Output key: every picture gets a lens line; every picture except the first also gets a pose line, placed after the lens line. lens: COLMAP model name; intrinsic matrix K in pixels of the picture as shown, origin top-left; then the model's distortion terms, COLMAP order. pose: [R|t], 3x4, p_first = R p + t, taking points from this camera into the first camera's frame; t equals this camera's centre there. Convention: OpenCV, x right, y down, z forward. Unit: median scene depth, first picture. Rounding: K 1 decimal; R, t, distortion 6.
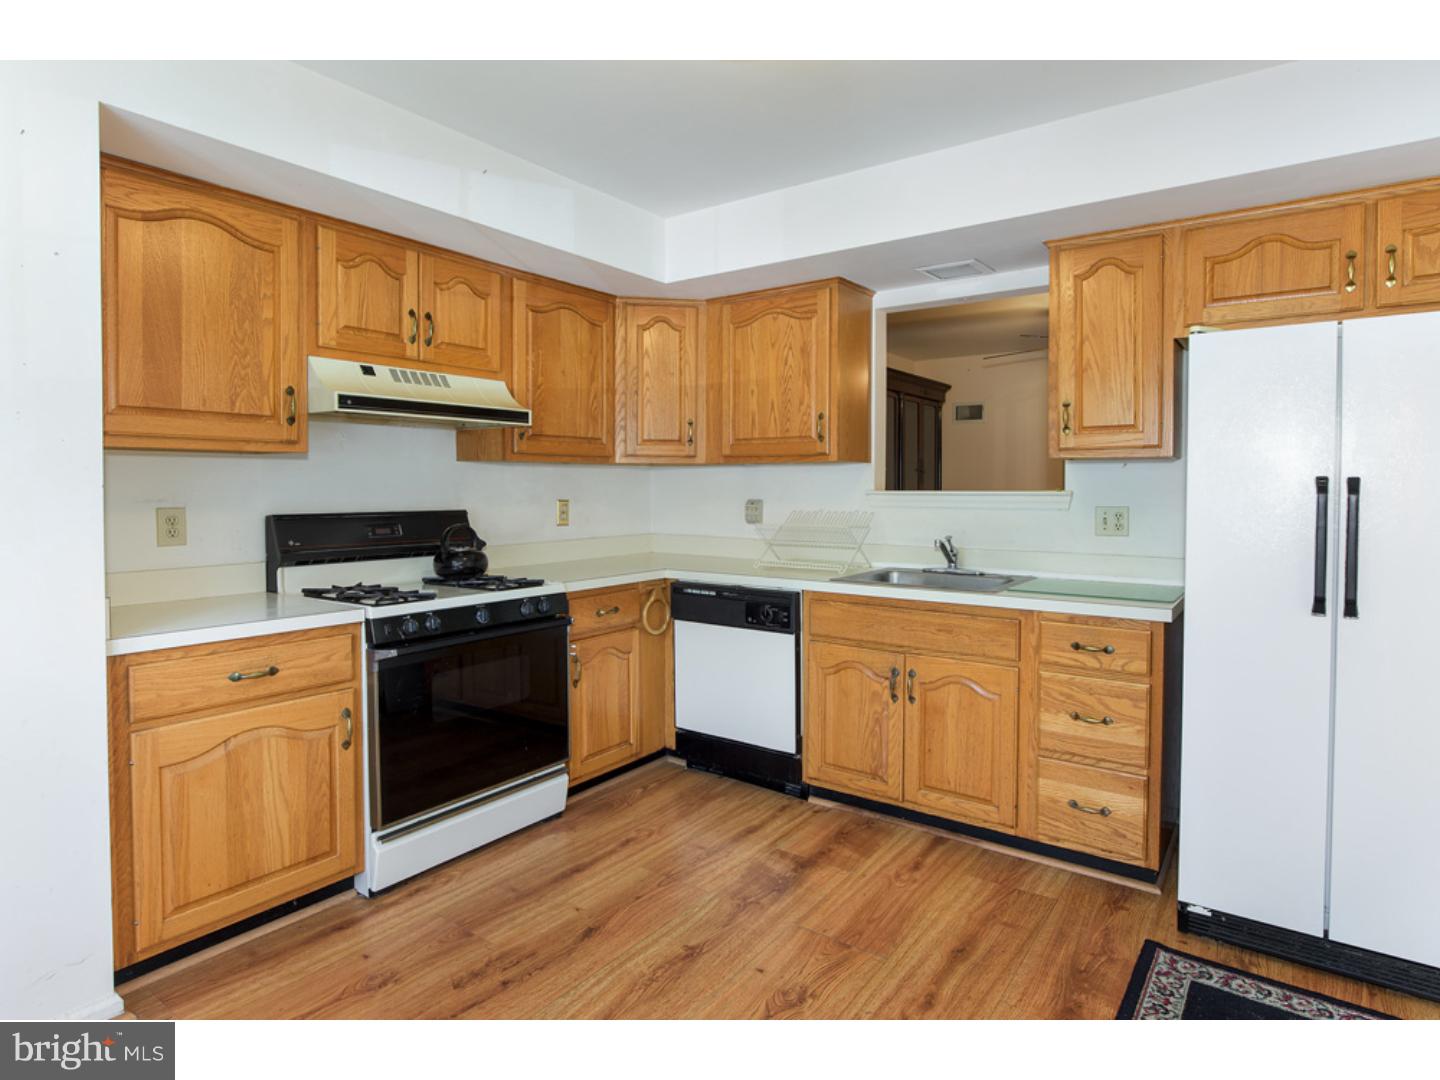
lens RADIAL K [[768.1, 0, 720.1], [0, 768.1, 508.2], [0, 0, 1]] dist [0.002392, -0.000205]
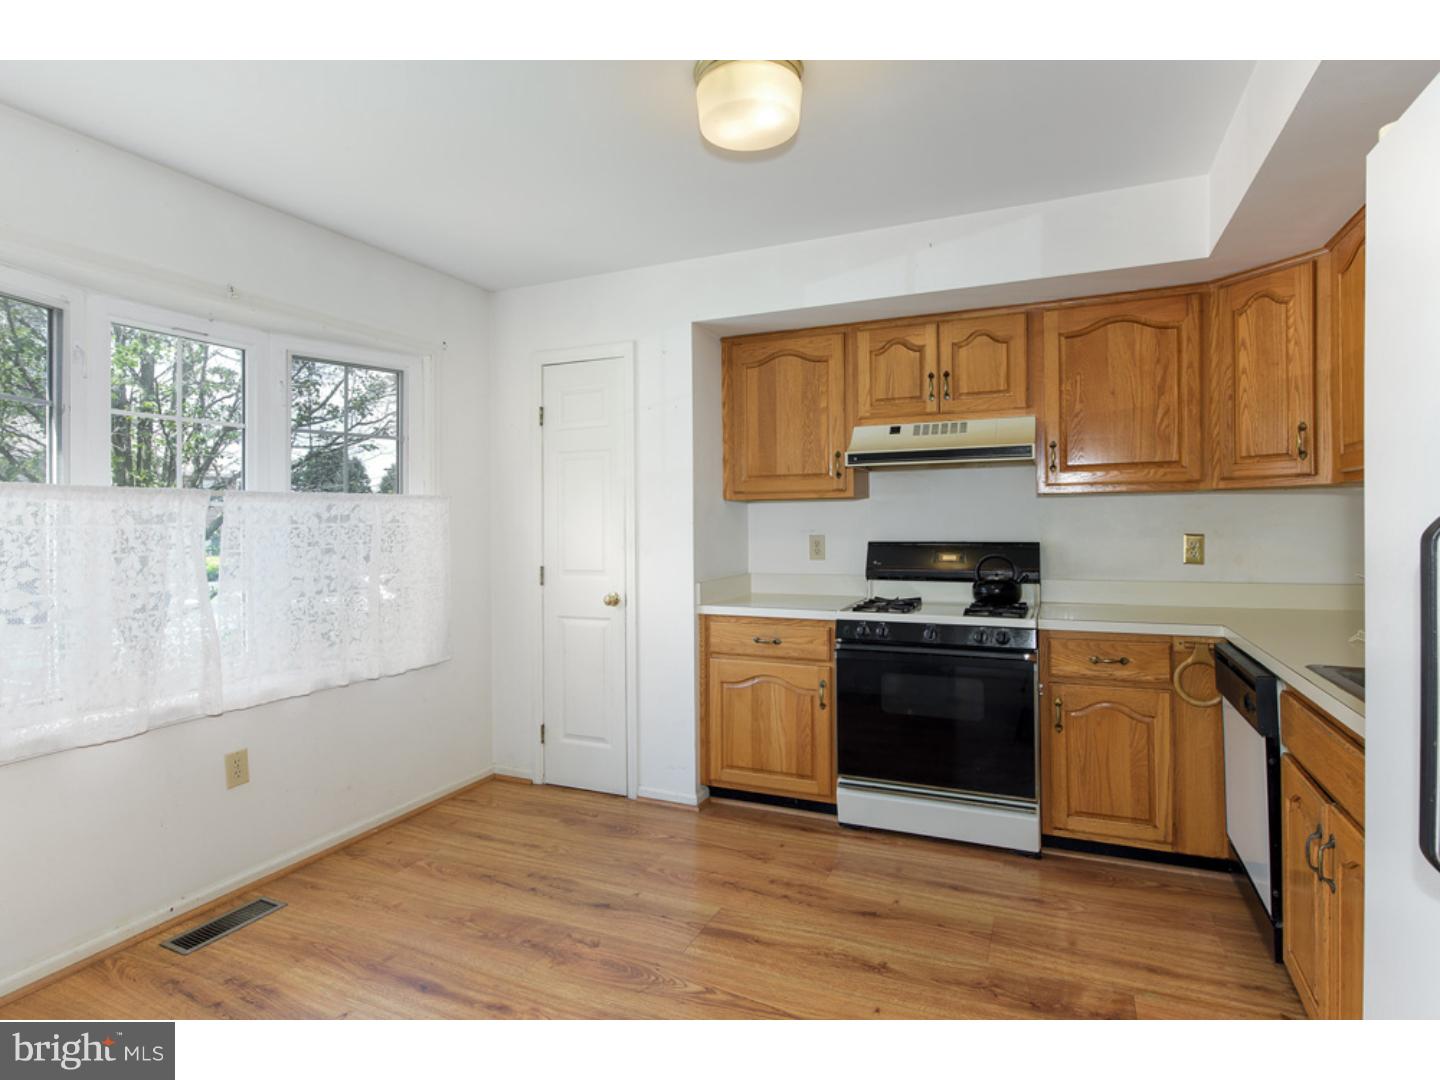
lens RADIAL K [[772.2, 0, 720.0], [0, 772.2, 540.0], [0, 0, 1]] dist [-0.000522, 0.000542]
pose [[0.229564, 0.019759, -0.973093, 0.736590], [-0.017221, 0.999720, 0.016237, -0.013031], [0.973141, 0.013030, 0.229840, 0.433155]]
